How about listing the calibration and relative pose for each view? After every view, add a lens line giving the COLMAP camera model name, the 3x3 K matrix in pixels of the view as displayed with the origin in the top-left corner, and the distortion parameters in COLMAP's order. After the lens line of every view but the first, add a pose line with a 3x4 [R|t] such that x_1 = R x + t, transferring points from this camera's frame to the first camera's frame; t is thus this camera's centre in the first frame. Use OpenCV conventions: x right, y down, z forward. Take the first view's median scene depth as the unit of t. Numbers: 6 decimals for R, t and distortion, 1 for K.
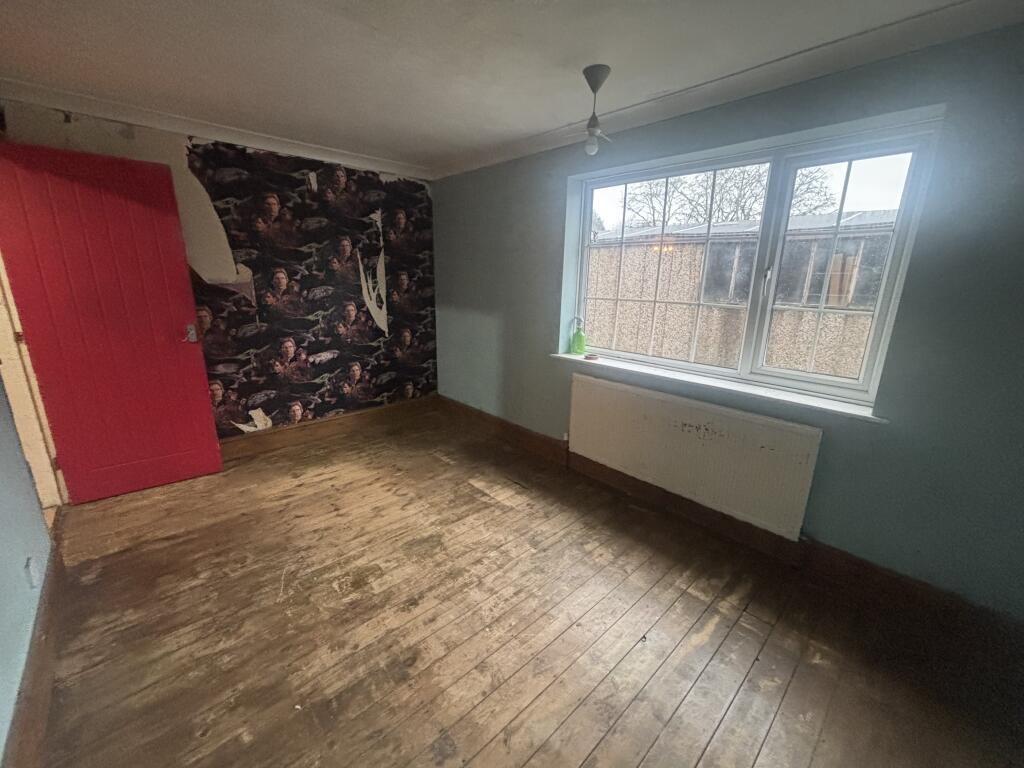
lens RADIAL K [[412.4, 0, 509.6], [0, 412.4, 383.7], [0, 0, 1]] dist [-0.002873, -0.000458]
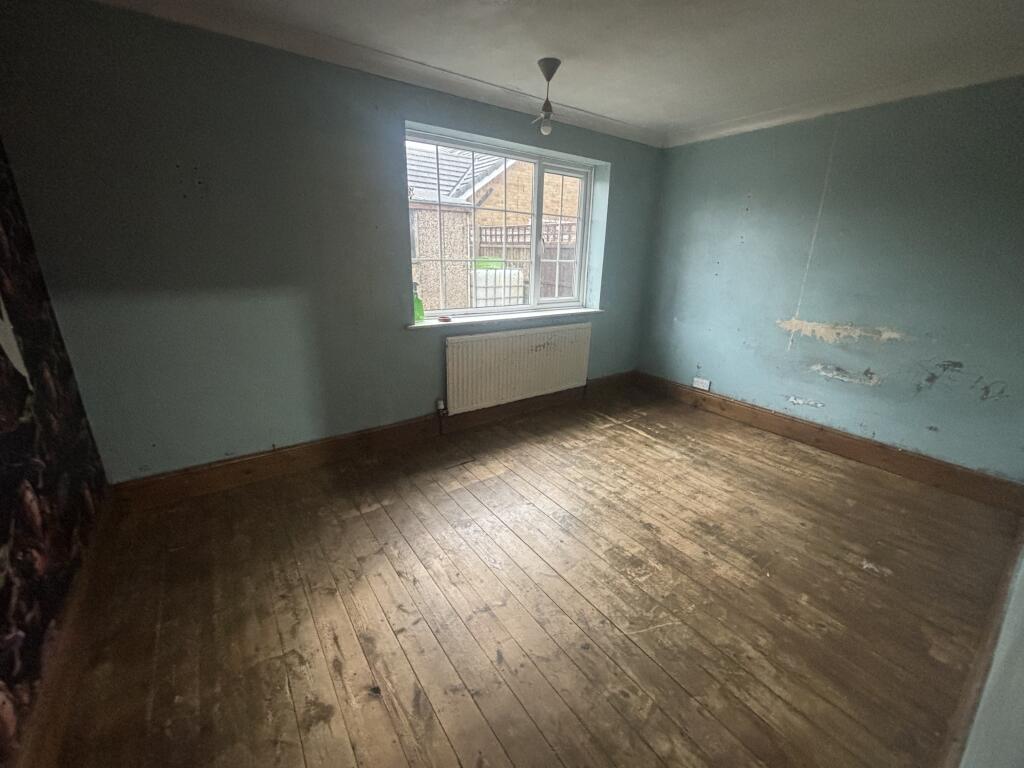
lens RADIAL K [[412.4, 0, 509.6], [0, 412.4, 383.7], [0, 0, 1]] dist [-0.002873, -0.000458]
pose [[0.129589, -0.322972, 0.937495, -1.203035], [0.224414, 0.930487, 0.289537, -0.267396], [-0.965839, 0.172866, 0.193060, 1.035570]]
